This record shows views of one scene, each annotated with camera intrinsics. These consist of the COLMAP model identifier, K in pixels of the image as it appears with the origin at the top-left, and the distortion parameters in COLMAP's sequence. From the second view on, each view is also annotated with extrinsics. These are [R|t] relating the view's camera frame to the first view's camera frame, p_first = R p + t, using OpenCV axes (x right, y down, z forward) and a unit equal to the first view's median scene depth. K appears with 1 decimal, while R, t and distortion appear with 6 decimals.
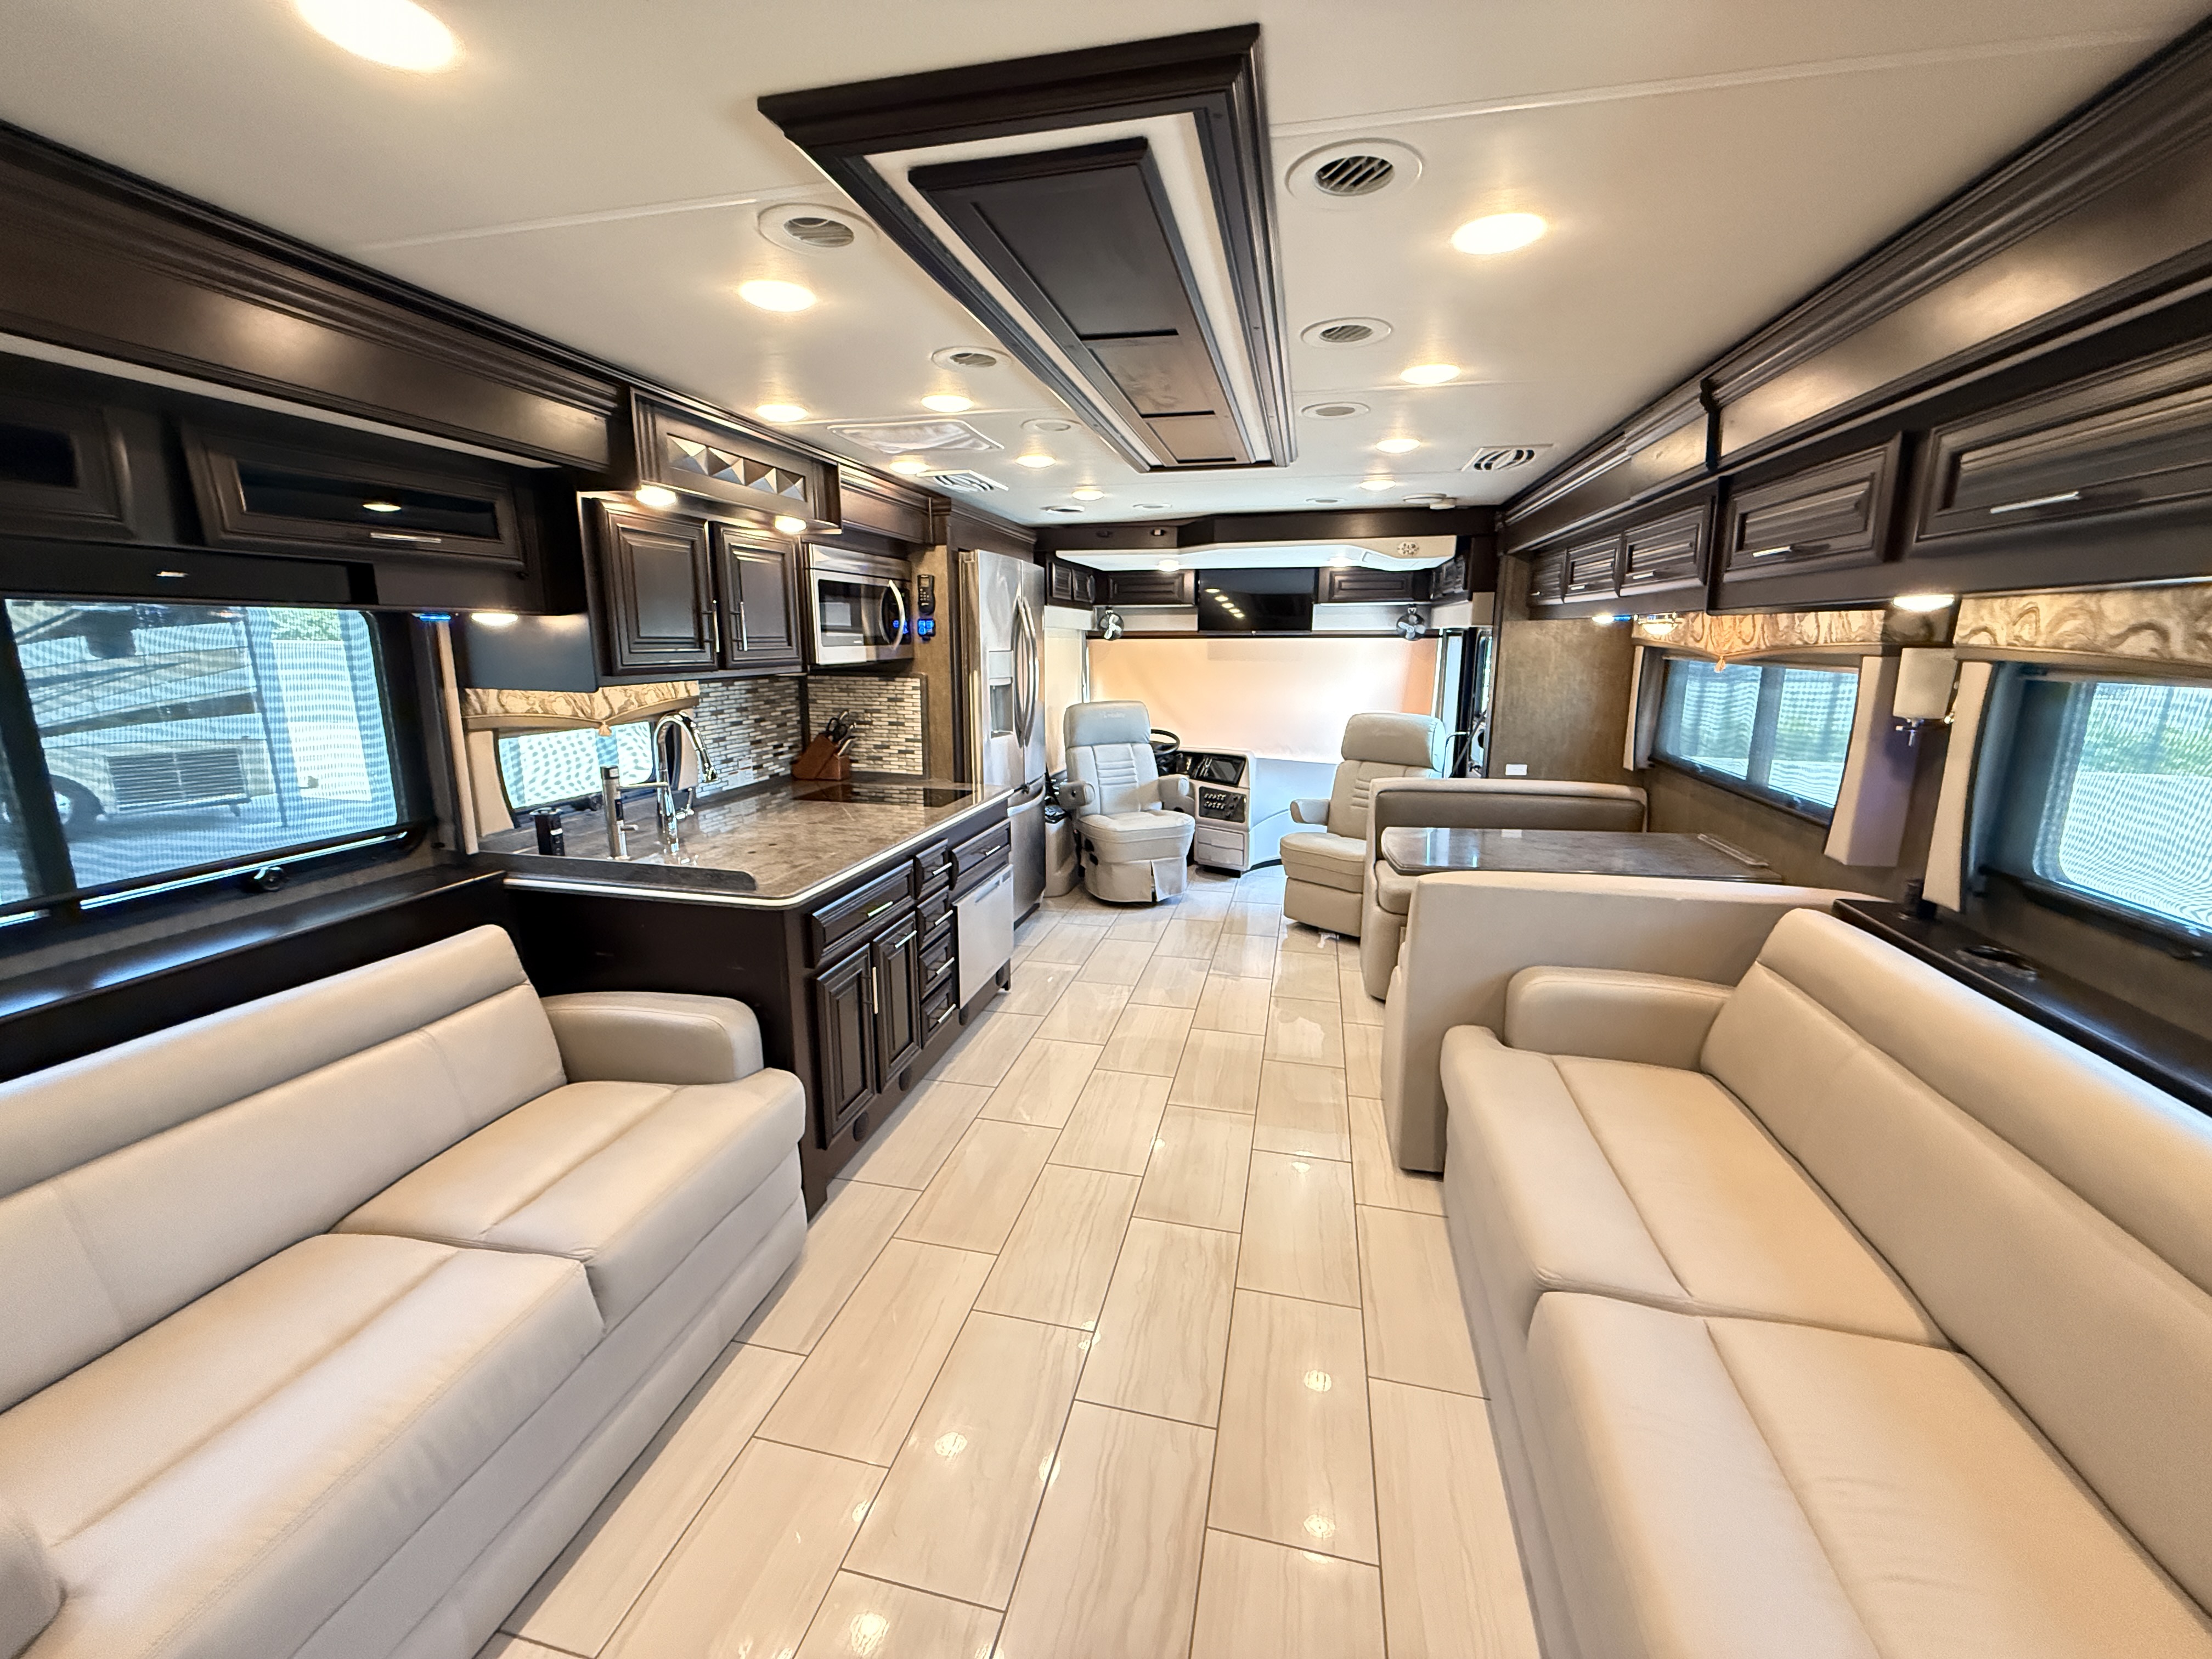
lens RADIAL K [[879.6, 0, 1106.4], [0, 879.6, 833.1], [0, 0, 1]] dist [0.000344, -0.000725]
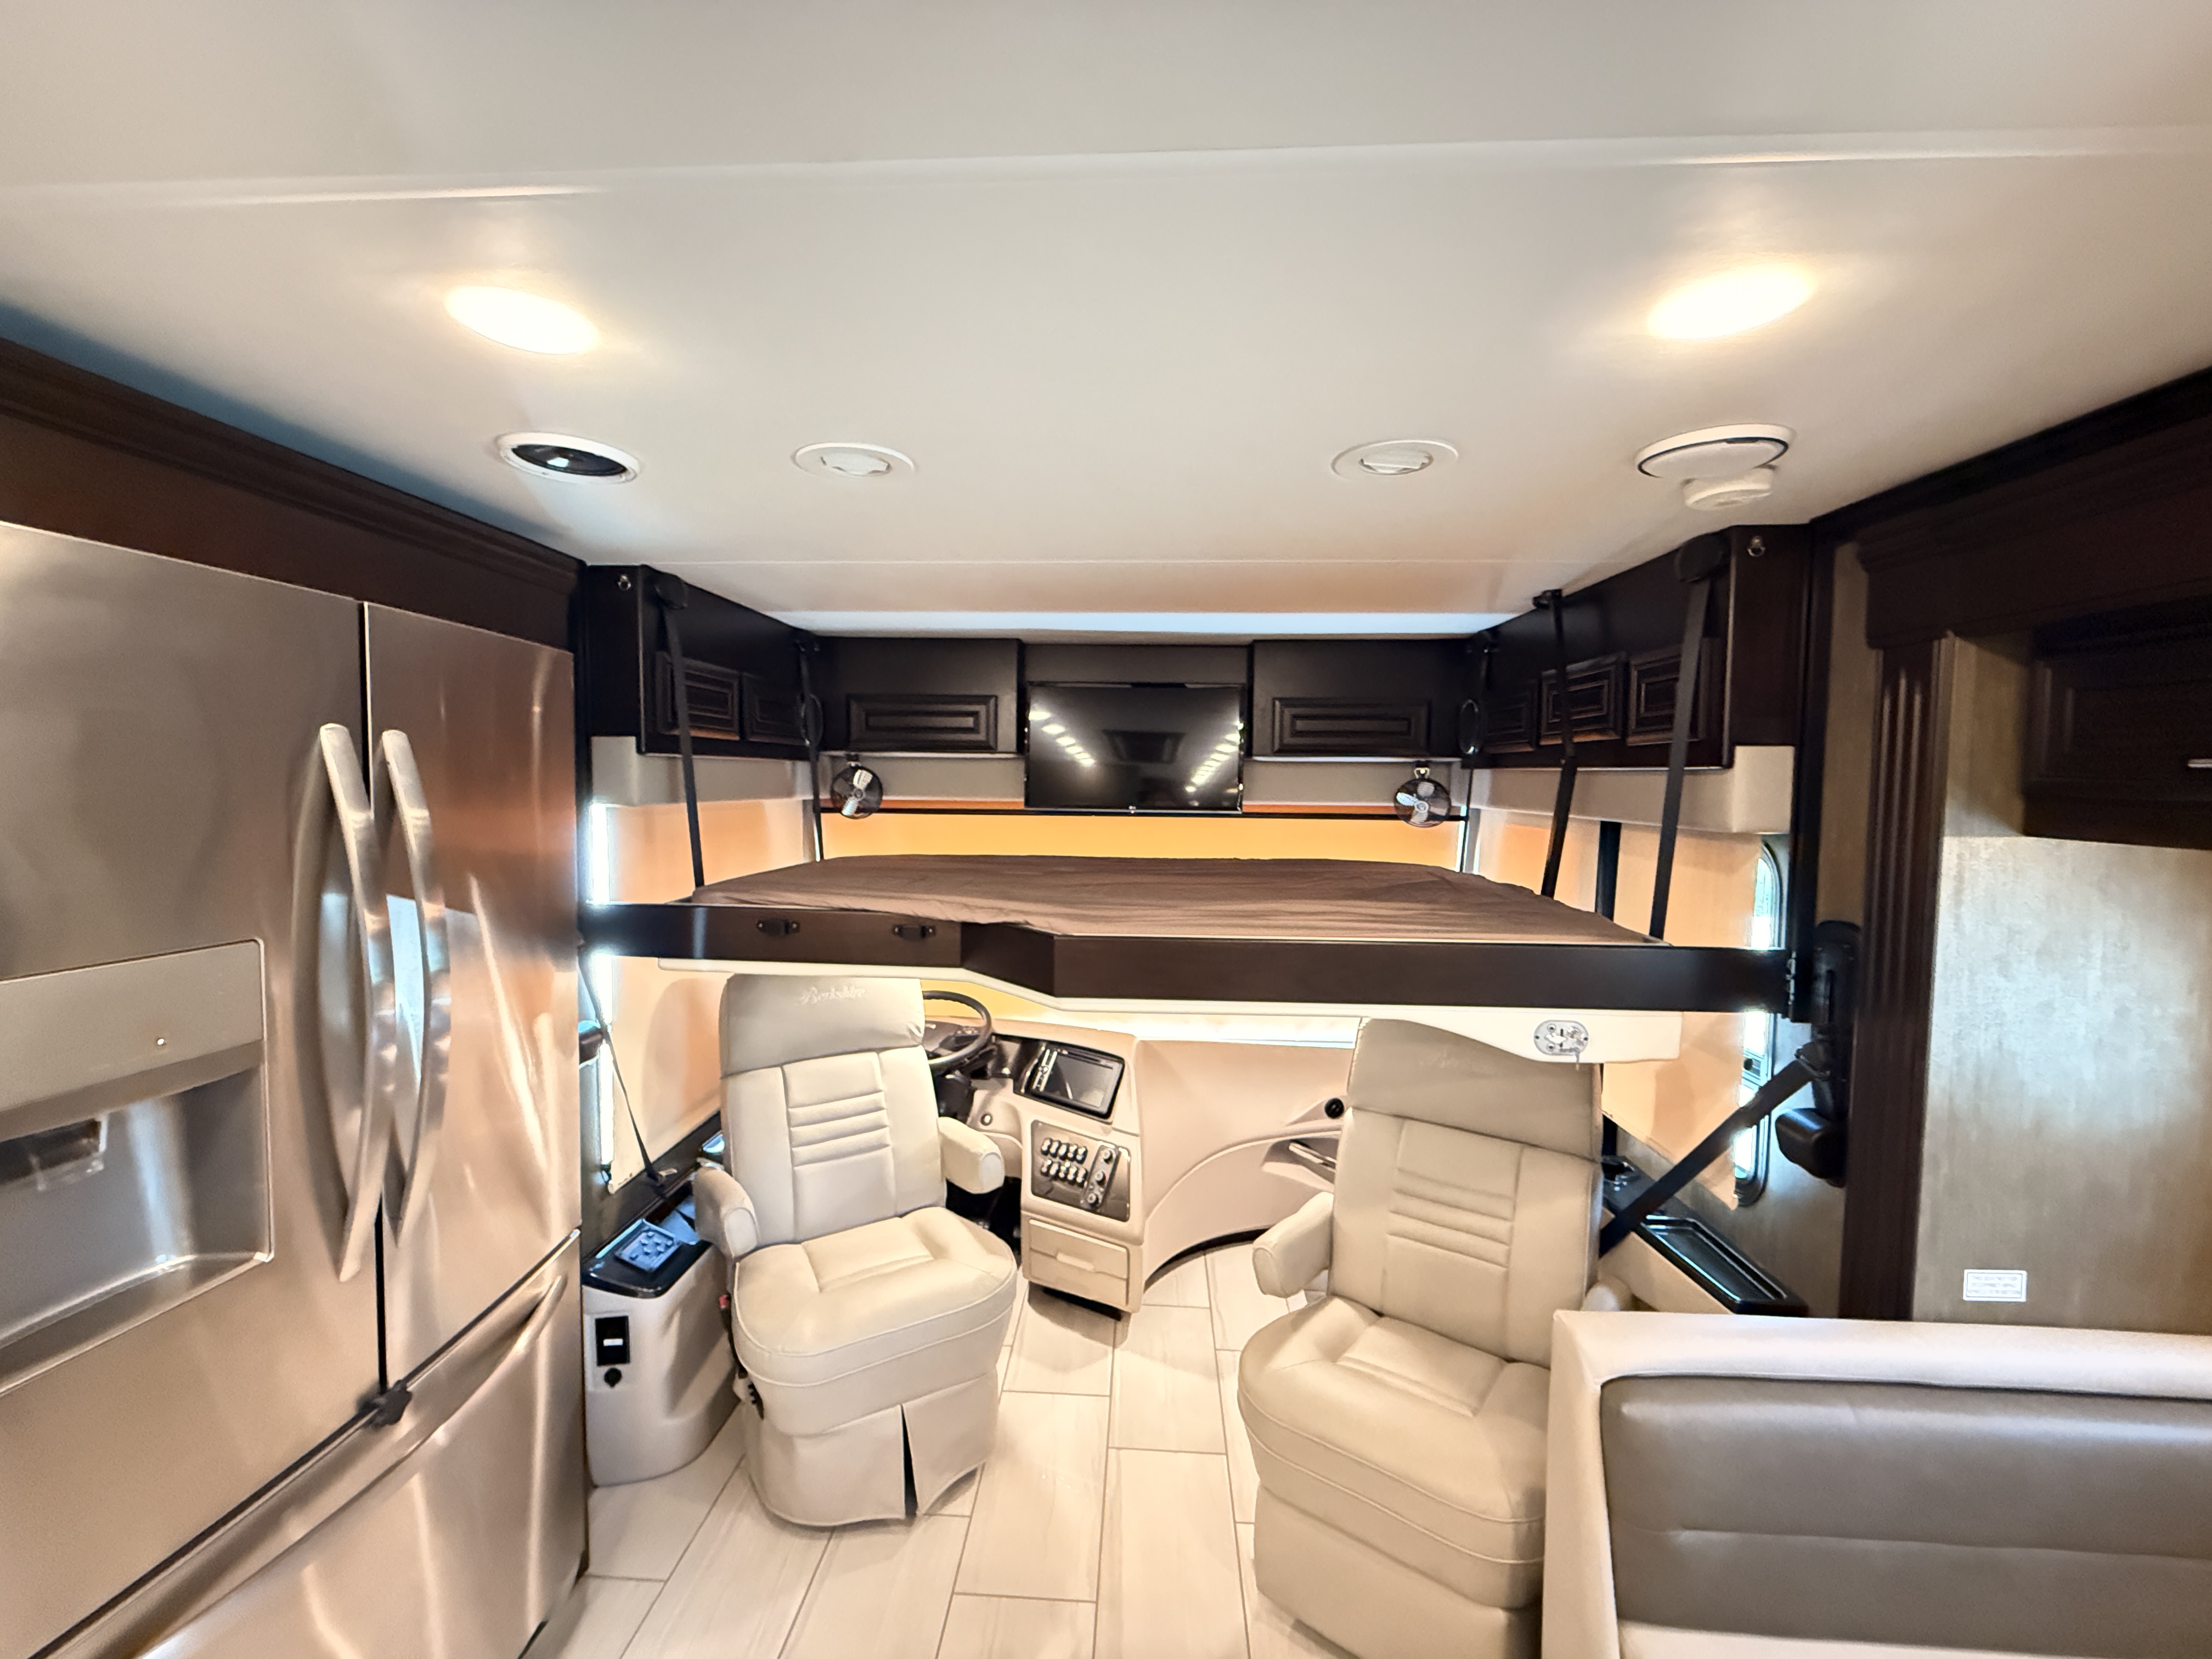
lens RADIAL K [[879.6, 0, 1107.7], [0, 879.6, 829.2], [0, 0, 1]] dist [0.000344, -0.000725]
pose [[0.984575, 0.001208, 0.174958, 0.090096], [0.026242, 0.987645, -0.154492, -0.197358], [-0.172983, 0.156700, 0.972379, 0.722647]]
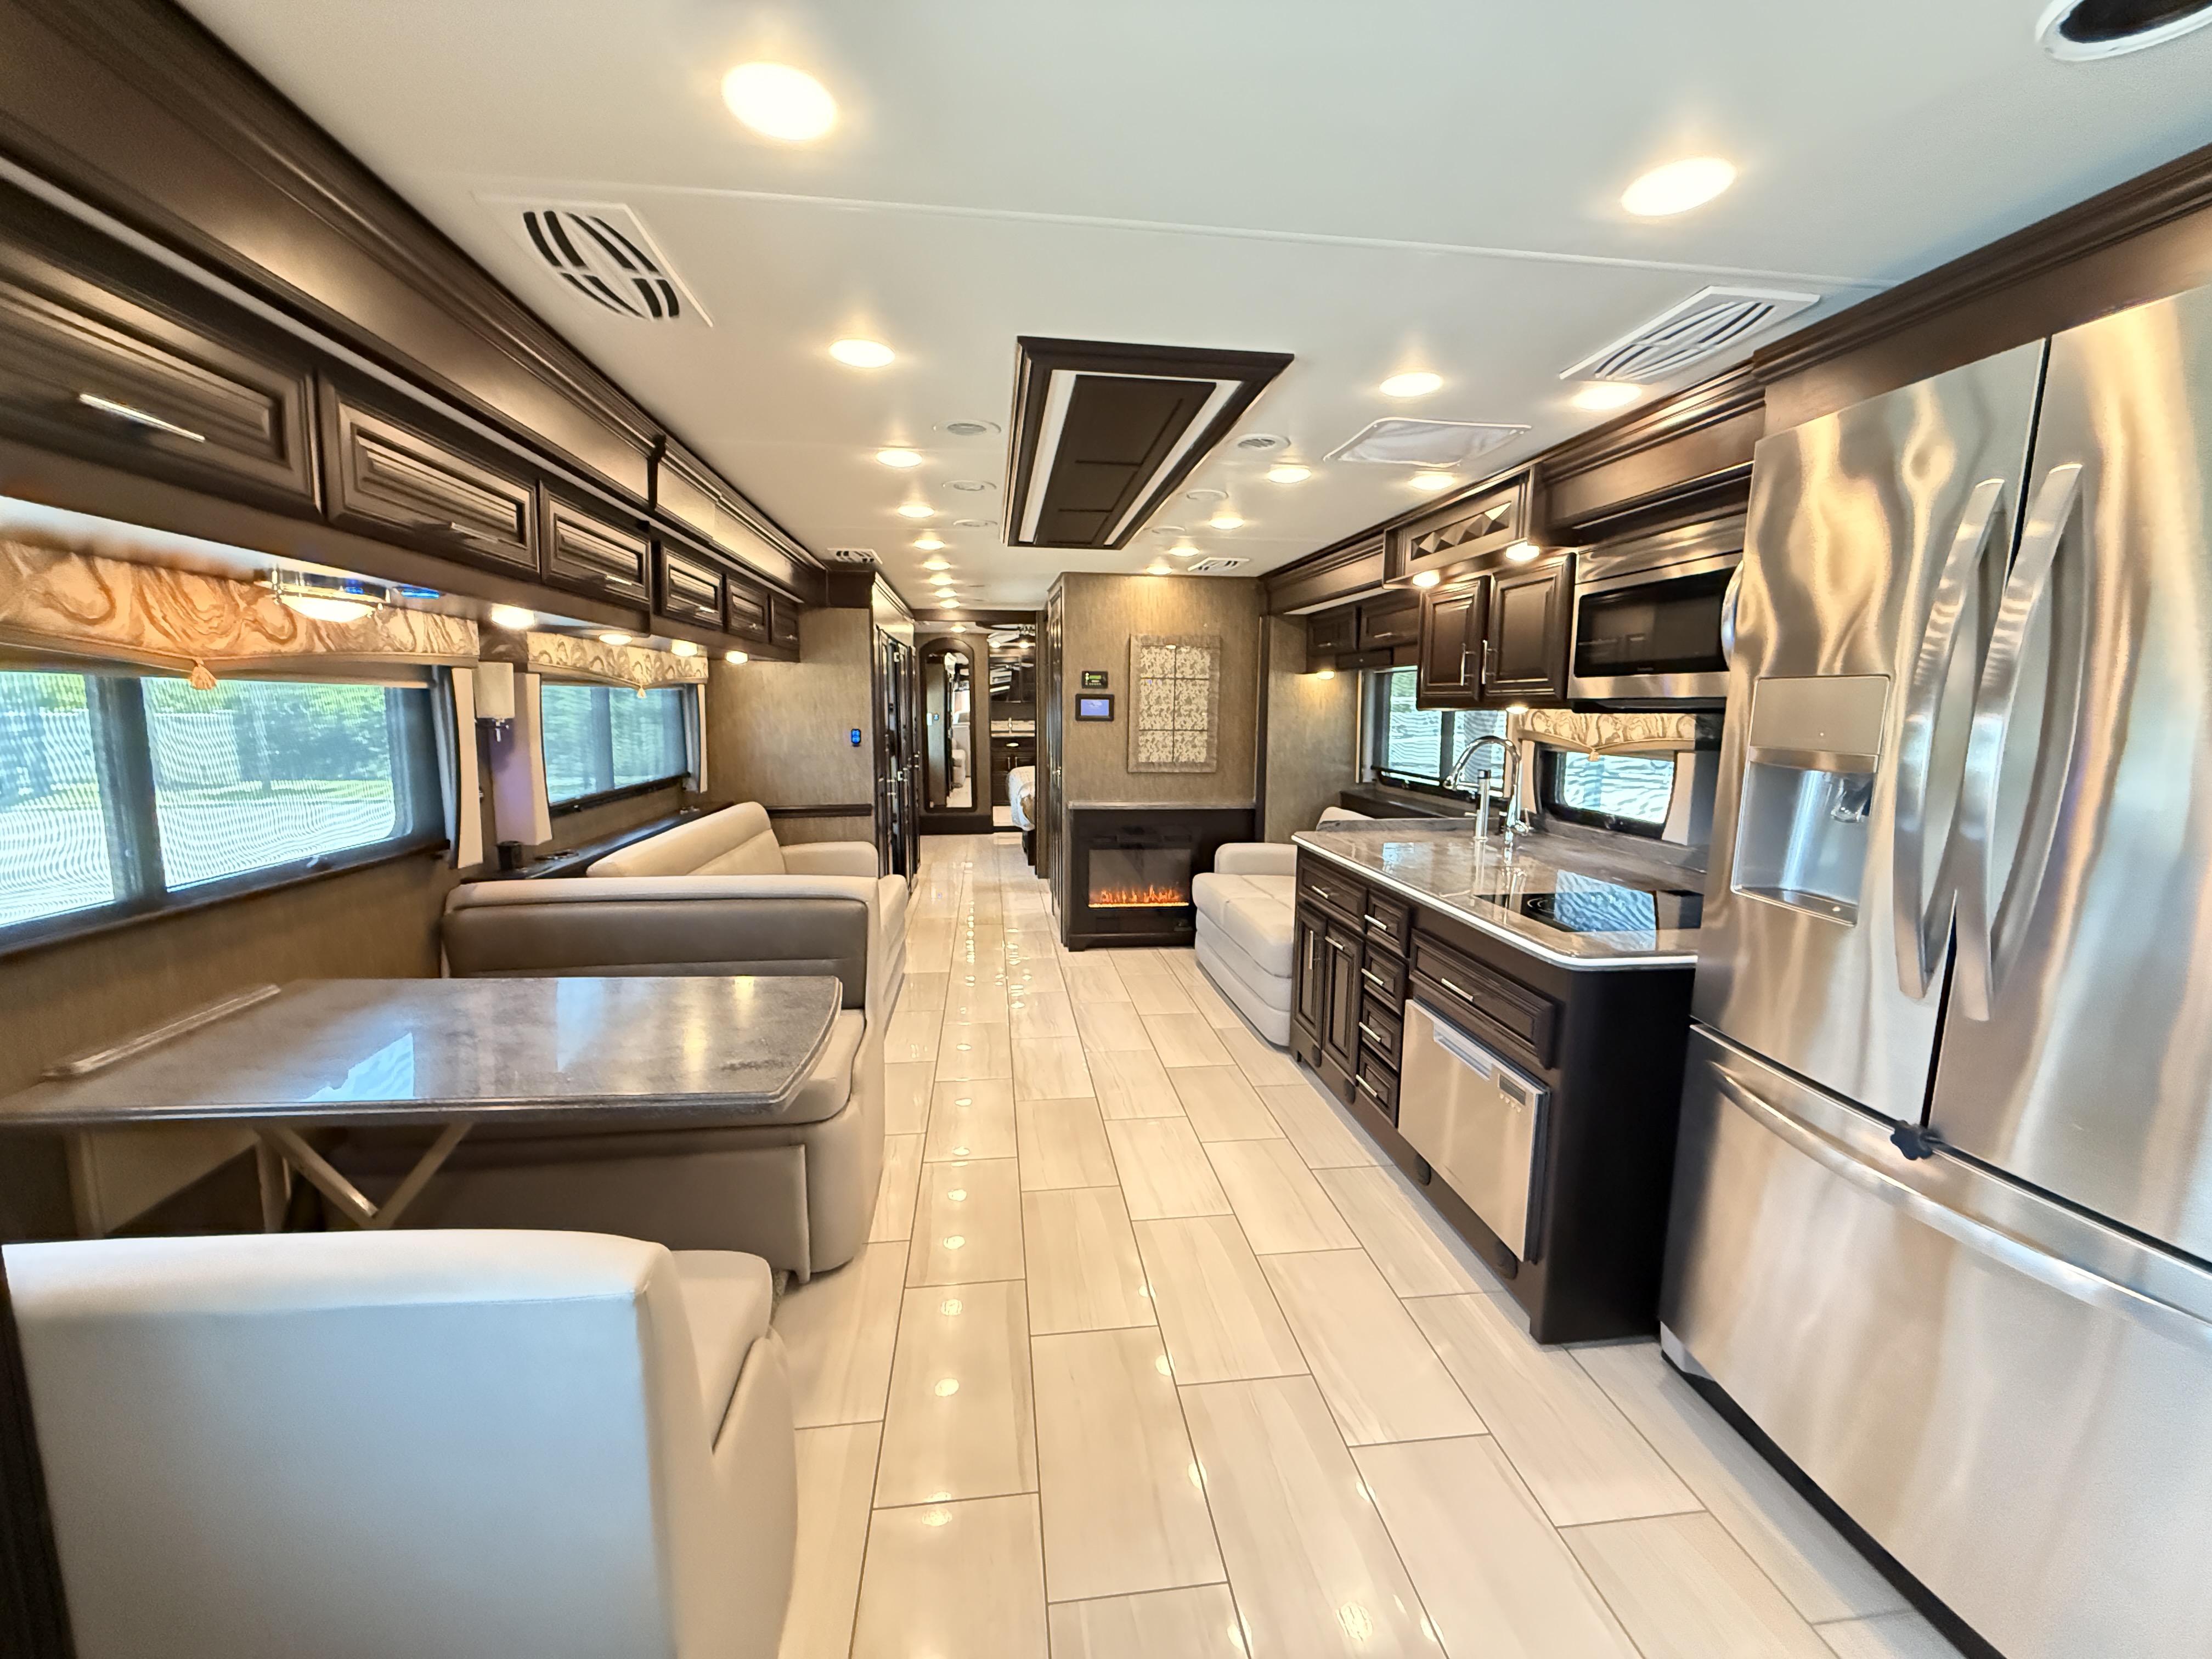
lens RADIAL K [[879.6, 0, 1099.6], [0, 879.6, 824.2], [0, 0, 1]] dist [0.000344, -0.000725]
pose [[-0.940090, 0.034928, -0.339133, 0.278603], [-0.085419, 0.938879, 0.333481, -0.241624], [0.330052, 0.342470, -0.879647, 1.226164]]
